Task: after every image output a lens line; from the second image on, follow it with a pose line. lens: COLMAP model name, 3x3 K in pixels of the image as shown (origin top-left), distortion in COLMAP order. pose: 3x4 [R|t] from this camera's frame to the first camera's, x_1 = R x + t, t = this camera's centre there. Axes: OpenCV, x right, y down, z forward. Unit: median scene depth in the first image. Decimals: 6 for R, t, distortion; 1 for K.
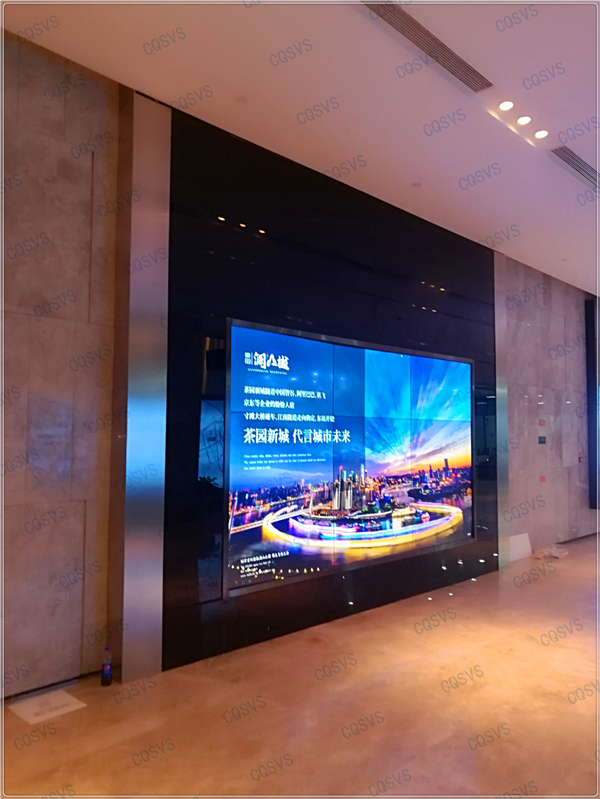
lens RADIAL K [[611.5, 0, 300.0], [0, 611.5, 399.5], [0, 0, 1]] dist [0.011591, 0.003157]
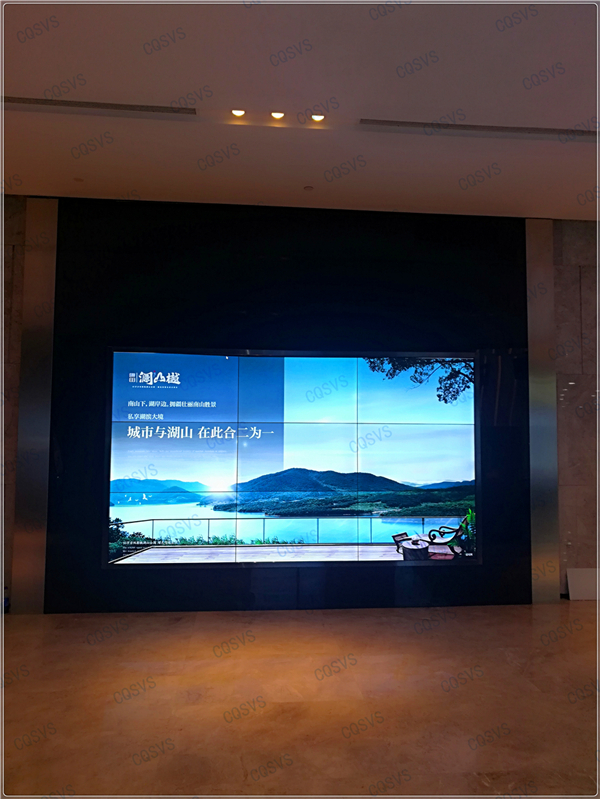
lens RADIAL K [[620.0, 0, 331.2], [0, 620.0, 400.9], [0, 0, 1]] dist [-0.004623, -0.000460]
pose [[0.782589, -0.043394, -0.621025, 0.902026], [0.037786, 0.999039, -0.022191, 0.019439], [0.621391, -0.006100, 0.783477, 0.250268]]
